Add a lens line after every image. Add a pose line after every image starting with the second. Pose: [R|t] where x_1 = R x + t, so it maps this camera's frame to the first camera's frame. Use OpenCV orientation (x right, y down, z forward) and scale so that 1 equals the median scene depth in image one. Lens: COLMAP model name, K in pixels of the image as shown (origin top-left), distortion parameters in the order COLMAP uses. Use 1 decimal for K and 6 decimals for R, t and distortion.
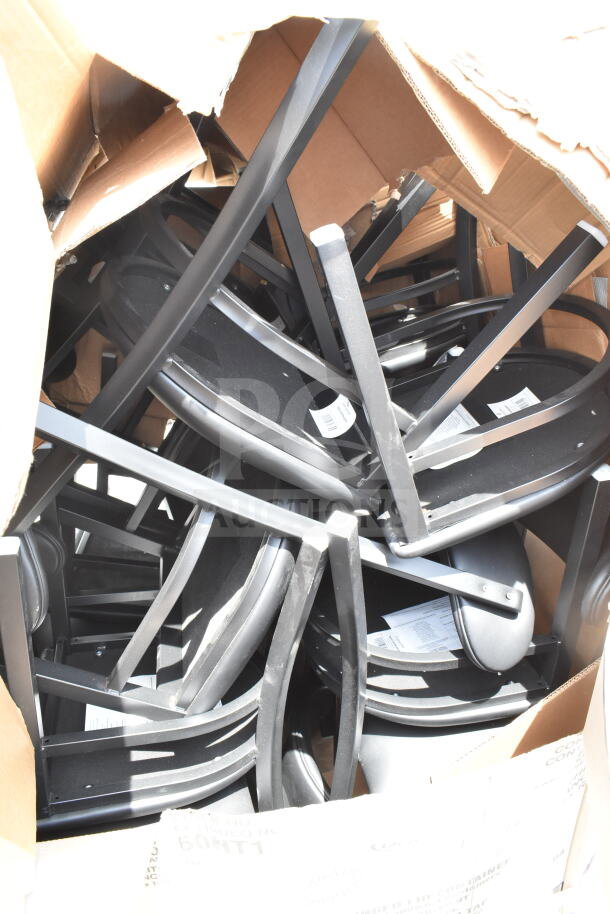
lens RADIAL K [[676.2, 0, 299.8], [0, 676.2, 459.7], [0, 0, 1]] dist [-0.026024, 0.003412]
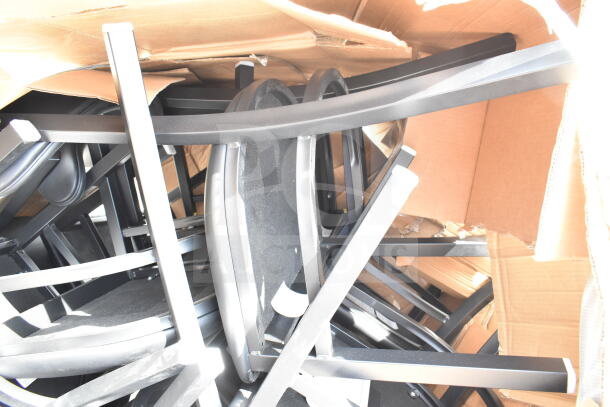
lens RADIAL K [[451.3, 0, 305.0], [0, 451.3, 203.5], [0, 0, 1]] dist [-0.026024, 0.003412]
pose [[0.611676, 0.770221, -0.180589, 0.077928], [-0.787784, 0.572119, -0.228200, -0.001445], [-0.072446, 0.281850, 0.956719, 0.215925]]
